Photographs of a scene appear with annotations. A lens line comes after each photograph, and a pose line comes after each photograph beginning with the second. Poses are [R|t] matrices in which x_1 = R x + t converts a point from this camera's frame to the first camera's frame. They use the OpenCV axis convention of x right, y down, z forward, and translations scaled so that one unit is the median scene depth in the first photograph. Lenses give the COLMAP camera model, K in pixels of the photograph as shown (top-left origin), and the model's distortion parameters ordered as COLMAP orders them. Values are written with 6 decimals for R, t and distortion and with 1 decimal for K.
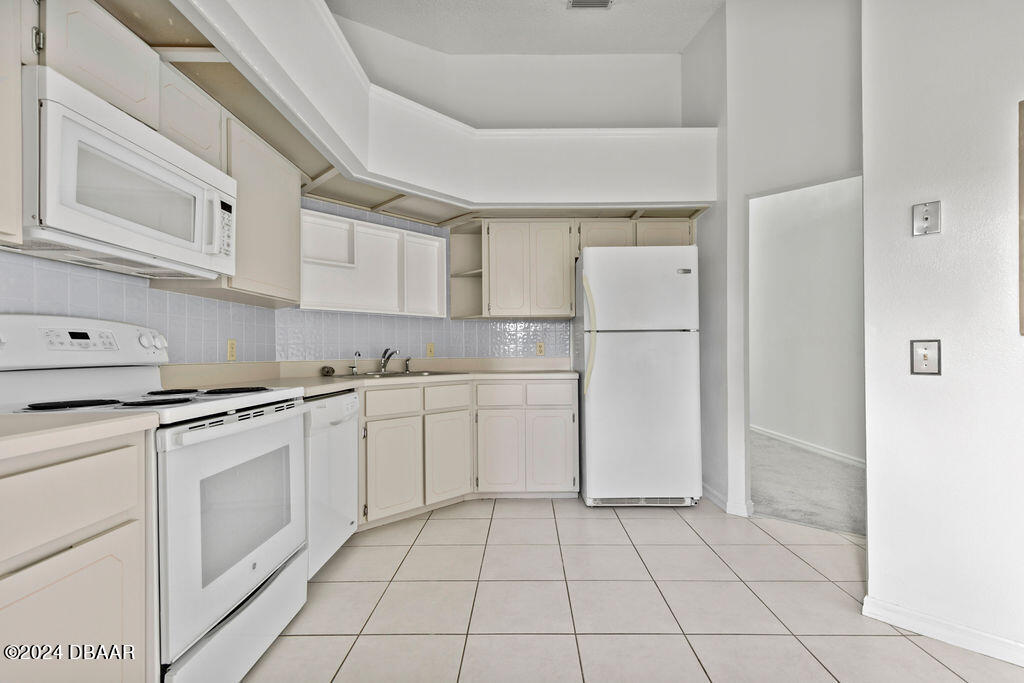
lens RADIAL K [[466.9, 0, 519.3], [0, 466.9, 345.6], [0, 0, 1]] dist [0.016500, -0.000587]
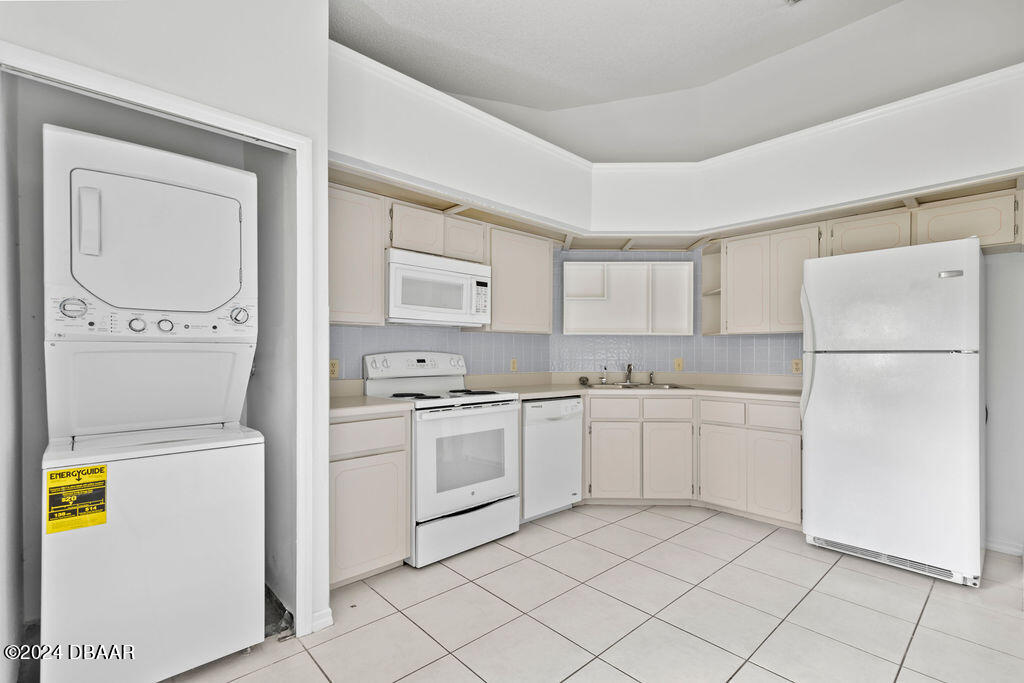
lens RADIAL K [[466.9, 0, 519.3], [0, 466.9, 345.6], [0, 0, 1]] dist [0.016500, -0.000587]
pose [[0.684337, -0.002781, -0.729160, 0.457406], [0.003162, 0.999995, -0.000847, -0.046298], [0.729159, -0.001726, 0.684343, -0.041222]]
